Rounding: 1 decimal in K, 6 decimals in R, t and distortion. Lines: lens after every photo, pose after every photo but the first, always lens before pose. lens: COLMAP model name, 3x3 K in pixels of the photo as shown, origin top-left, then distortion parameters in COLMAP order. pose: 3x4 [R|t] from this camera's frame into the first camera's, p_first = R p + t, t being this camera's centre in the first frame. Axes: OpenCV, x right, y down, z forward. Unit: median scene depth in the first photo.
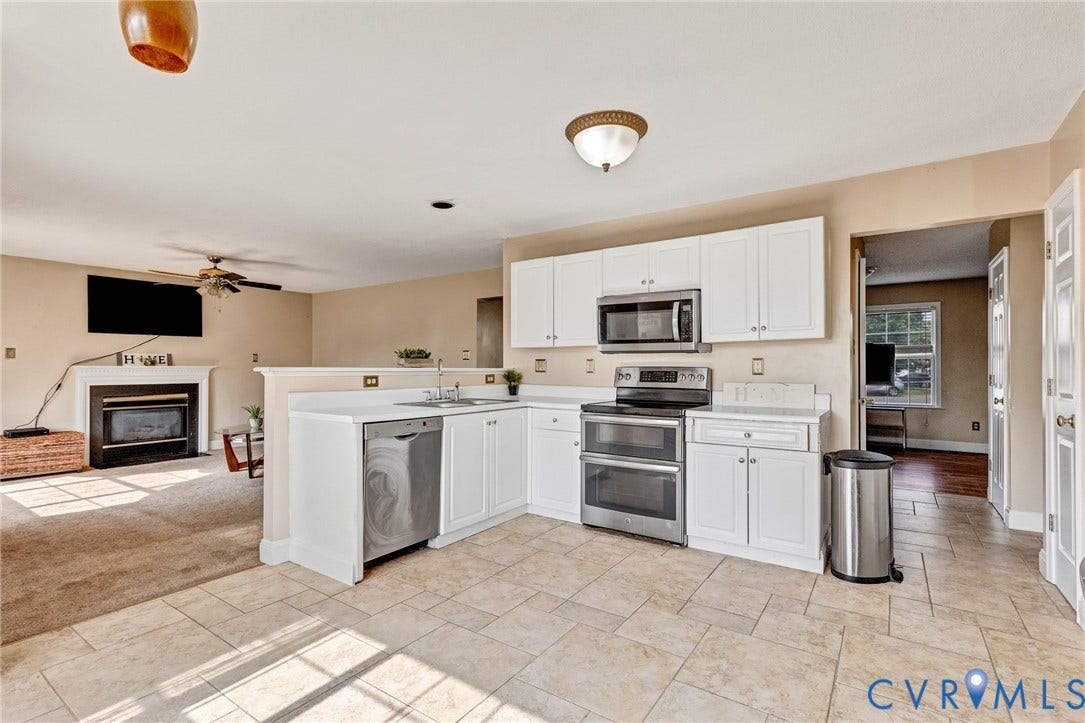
lens RADIAL K [[511.4, 0, 542.5], [0, 511.4, 361.5], [0, 0, 1]] dist [0.006243, -0.000137]
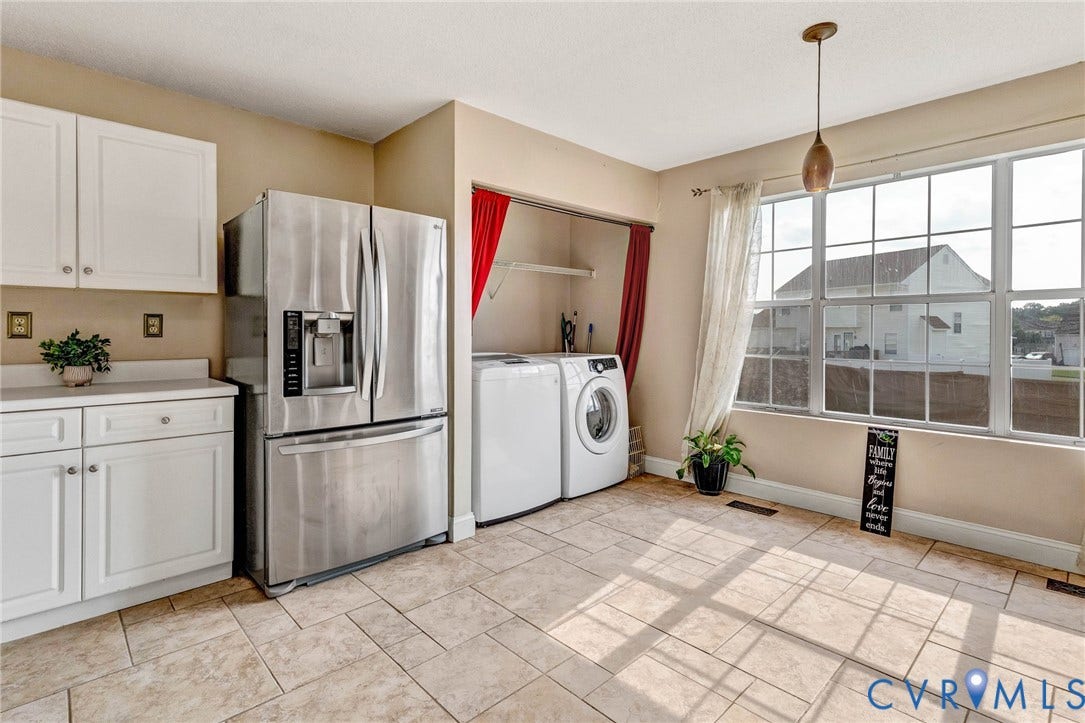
lens RADIAL K [[523.2, 0, 539.8], [0, 523.2, 333.3], [0, 0, 1]] dist [0.002796, 0.000383]
pose [[-0.977442, -0.002351, 0.211189, -0.015807], [-0.003634, 0.999977, -0.005685, 0.016921], [-0.211171, -0.006324, -0.977429, 1.032317]]
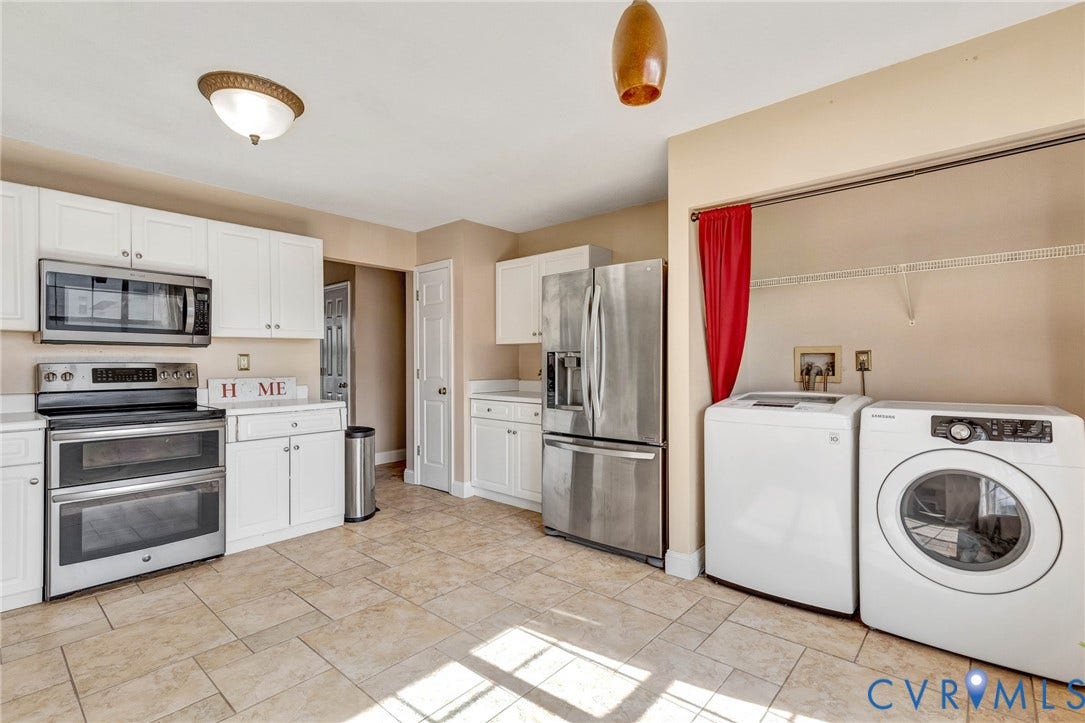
lens RADIAL K [[501.3, 0, 541.2], [0, 501.3, 364.2], [0, 0, 1]] dist [0.011001, -0.000310]
pose [[0.120045, -0.005269, 0.992754, -0.561371], [-0.008588, 0.999943, 0.006346, 0.002373], [-0.992731, -0.009287, 0.119993, 0.322208]]
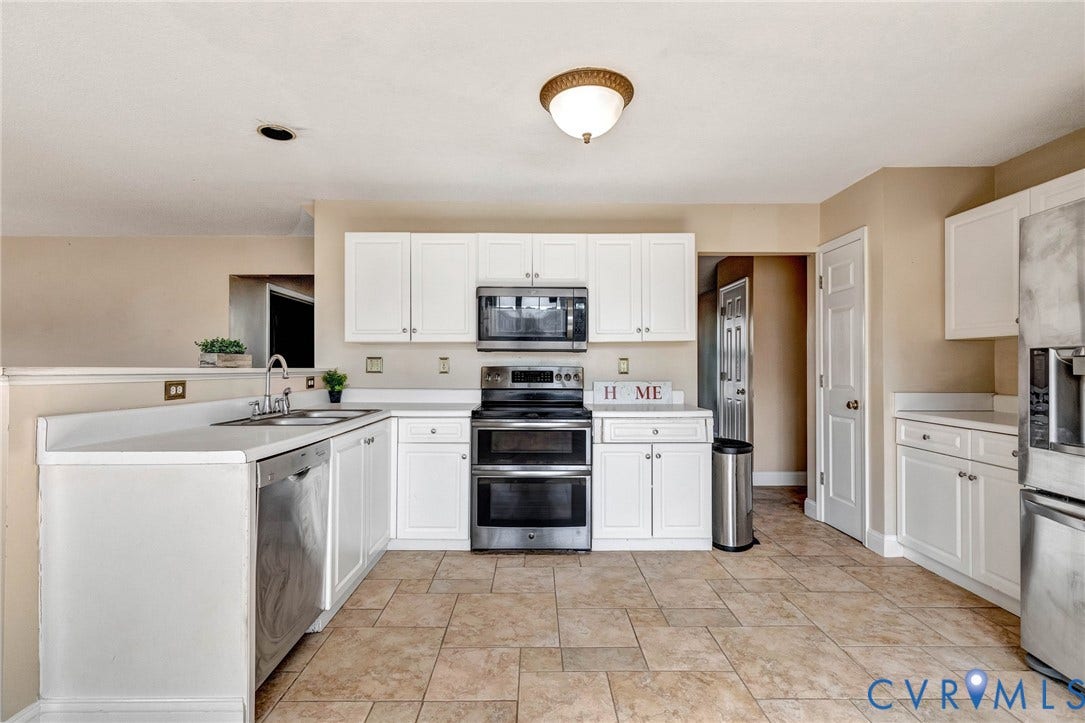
lens RADIAL K [[501.3, 0, 541.2], [0, 501.3, 364.2], [0, 0, 1]] dist [0.011001, -0.000310]
pose [[0.816633, 0.002522, 0.577152, -0.351863], [-0.005765, 0.999976, 0.003787, 0.003210], [-0.577129, -0.006419, 0.816628, 0.279564]]
